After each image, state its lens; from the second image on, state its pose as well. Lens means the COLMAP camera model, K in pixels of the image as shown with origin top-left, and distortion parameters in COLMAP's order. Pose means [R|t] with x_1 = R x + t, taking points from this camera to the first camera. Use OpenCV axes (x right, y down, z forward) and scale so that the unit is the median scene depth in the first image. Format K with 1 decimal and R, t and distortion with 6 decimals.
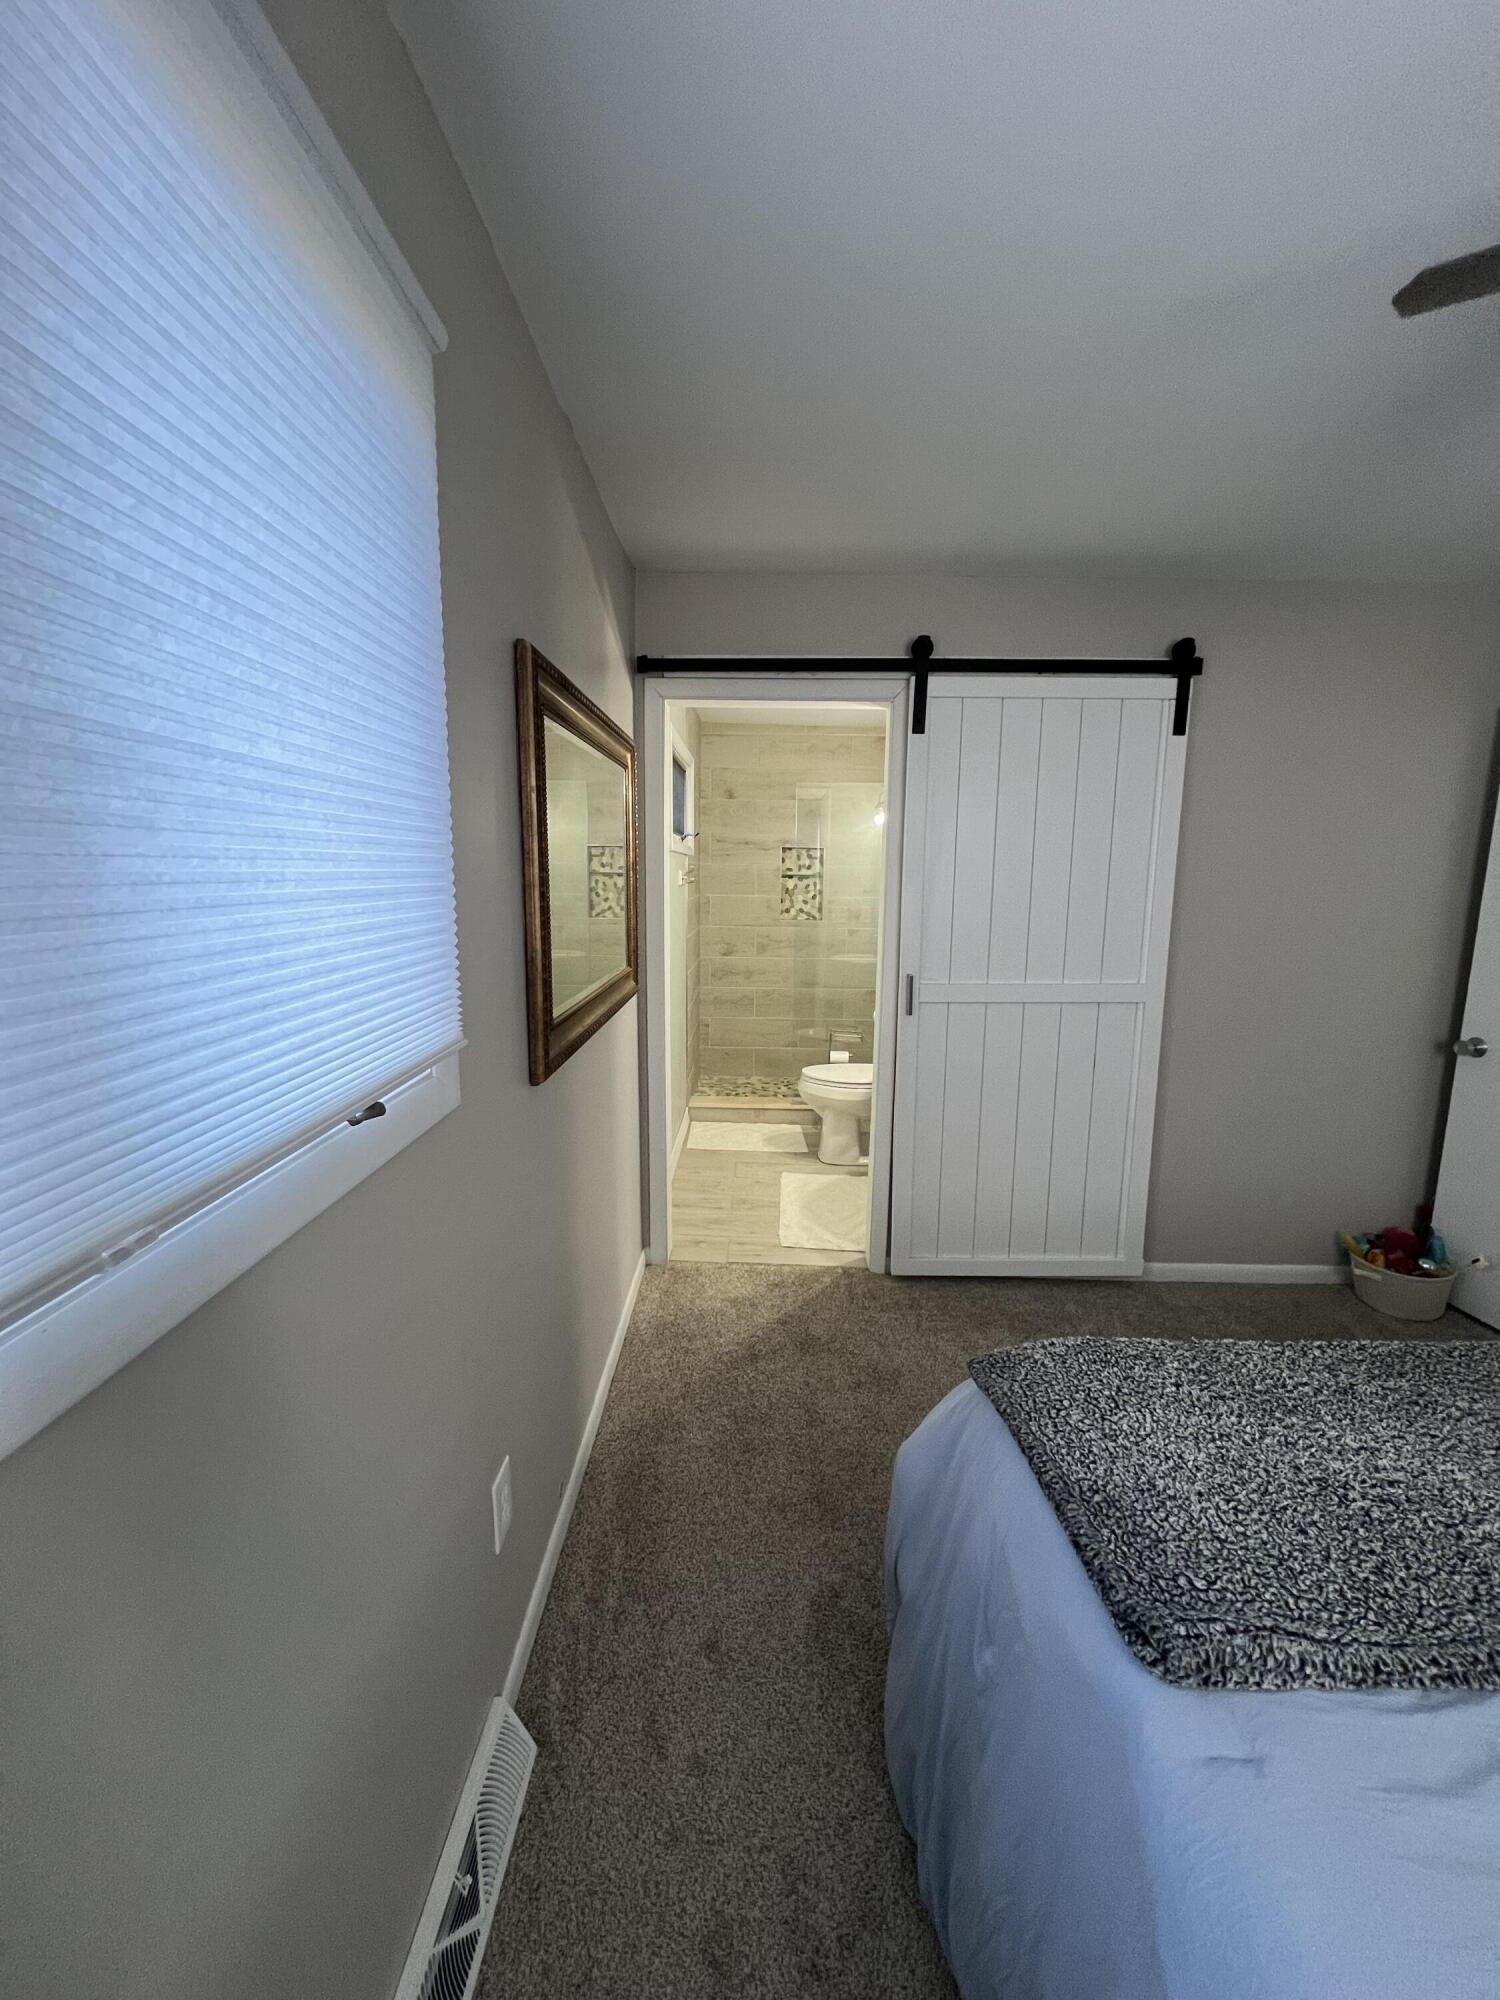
lens RADIAL K [[799.8, 0, 750.2], [0, 799.8, 997.8], [0, 0, 1]] dist [-0.008326, 0.001173]
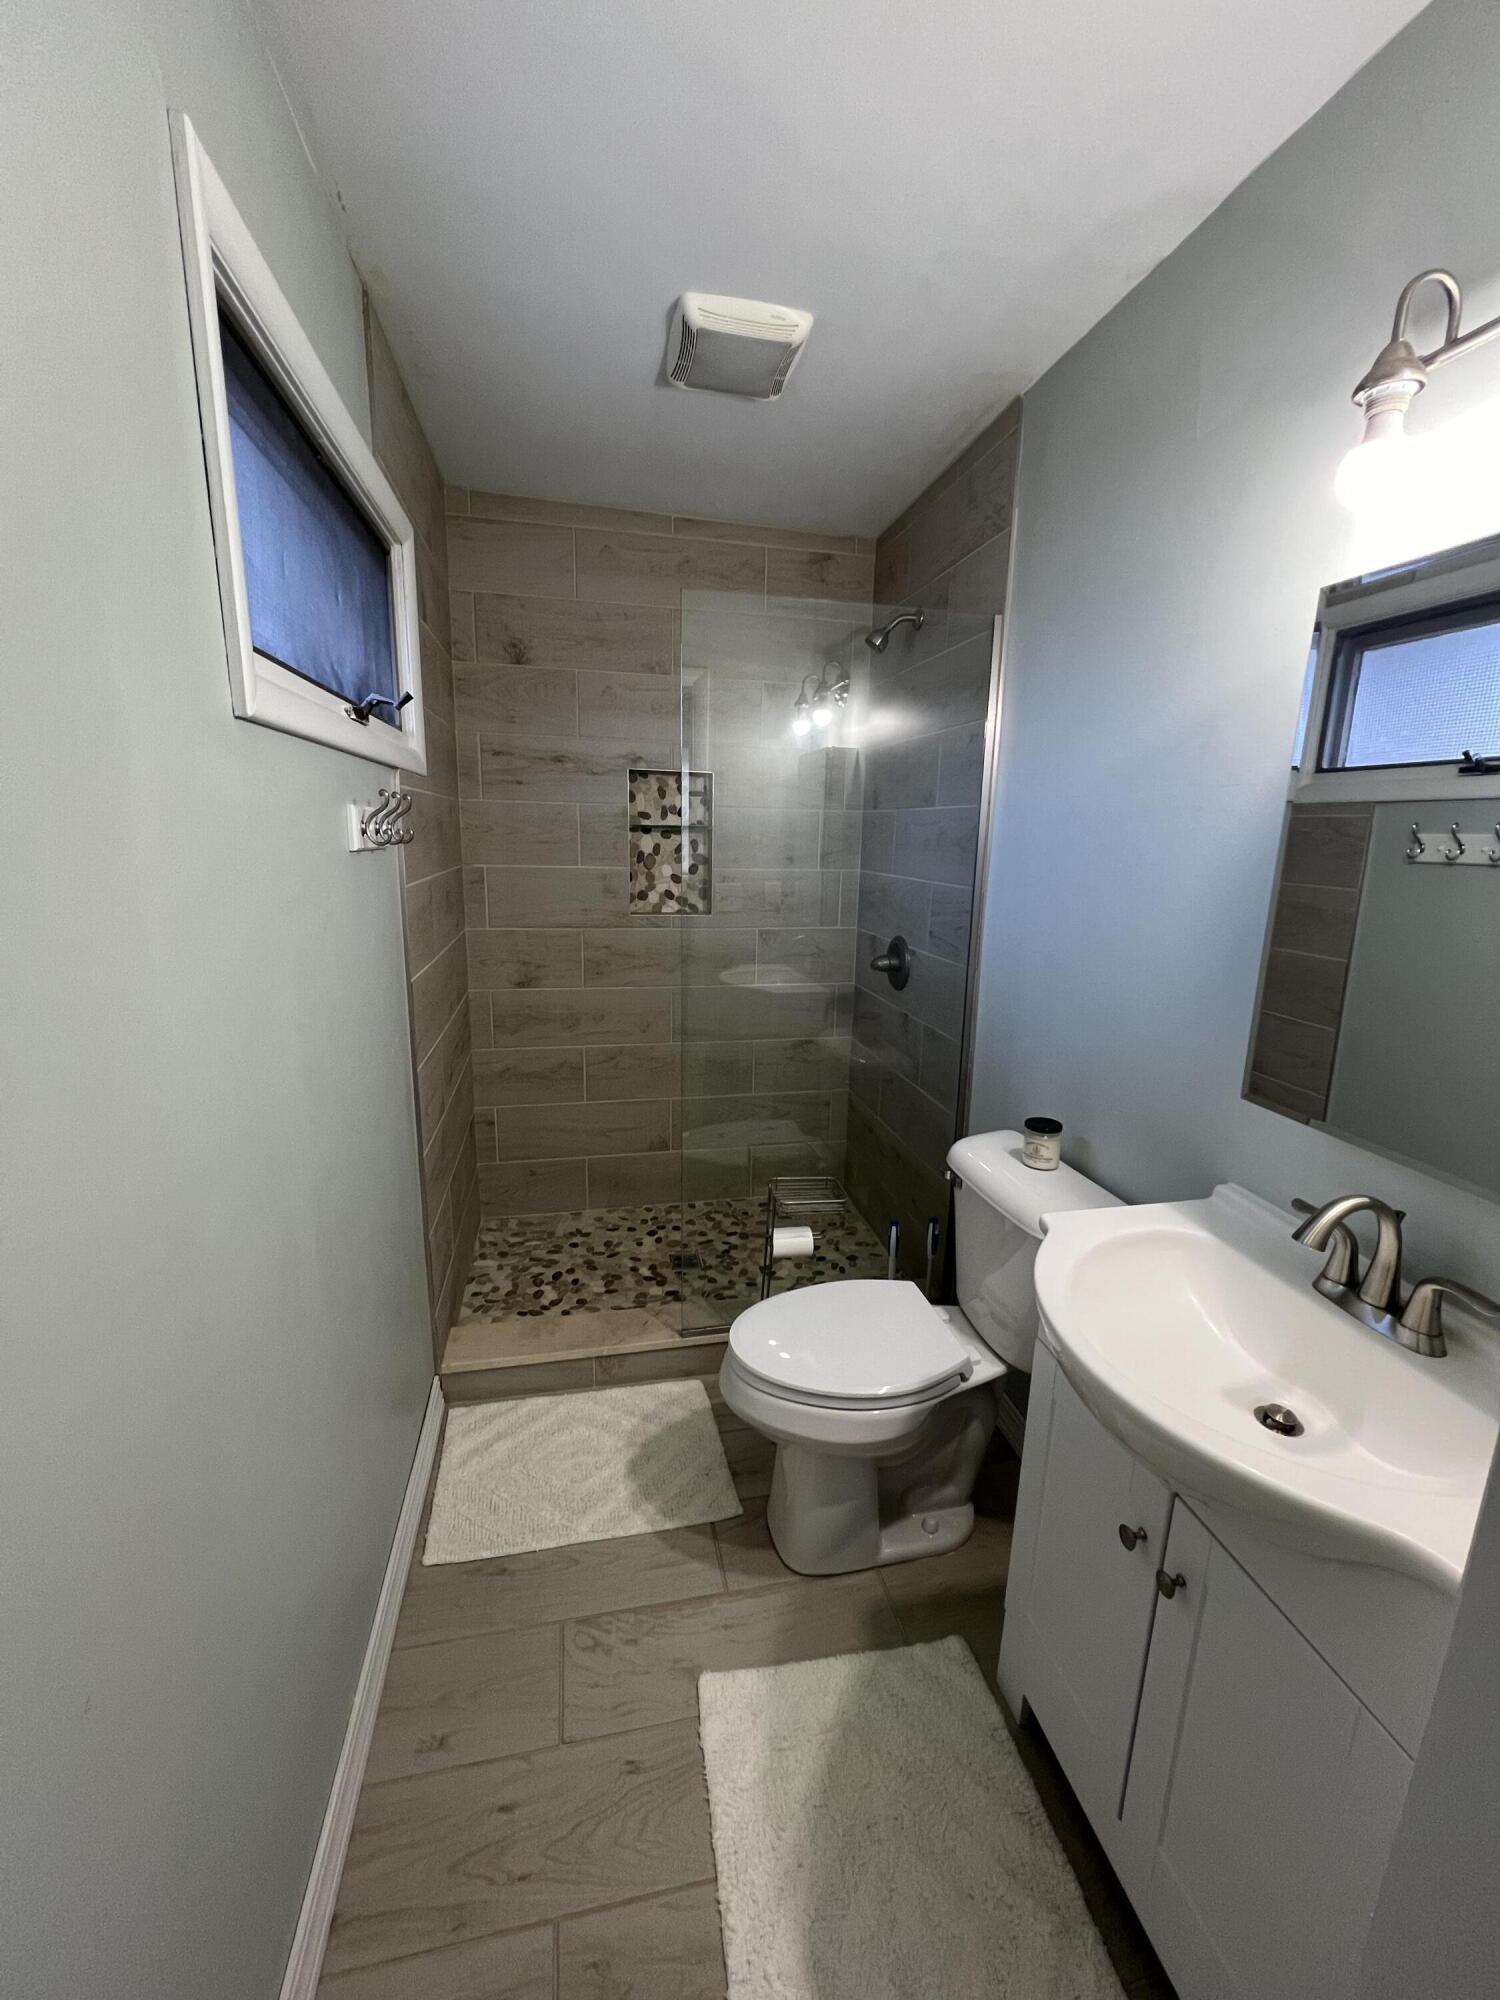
lens RADIAL K [[799.8, 0, 746.5], [0, 799.8, 999.9], [0, 0, 1]] dist [-0.008326, 0.001173]
pose [[0.975374, -0.037187, 0.217402, -0.002826], [0.024675, 0.997894, 0.059985, -0.071332], [-0.219175, -0.053143, 0.974237, 0.479432]]
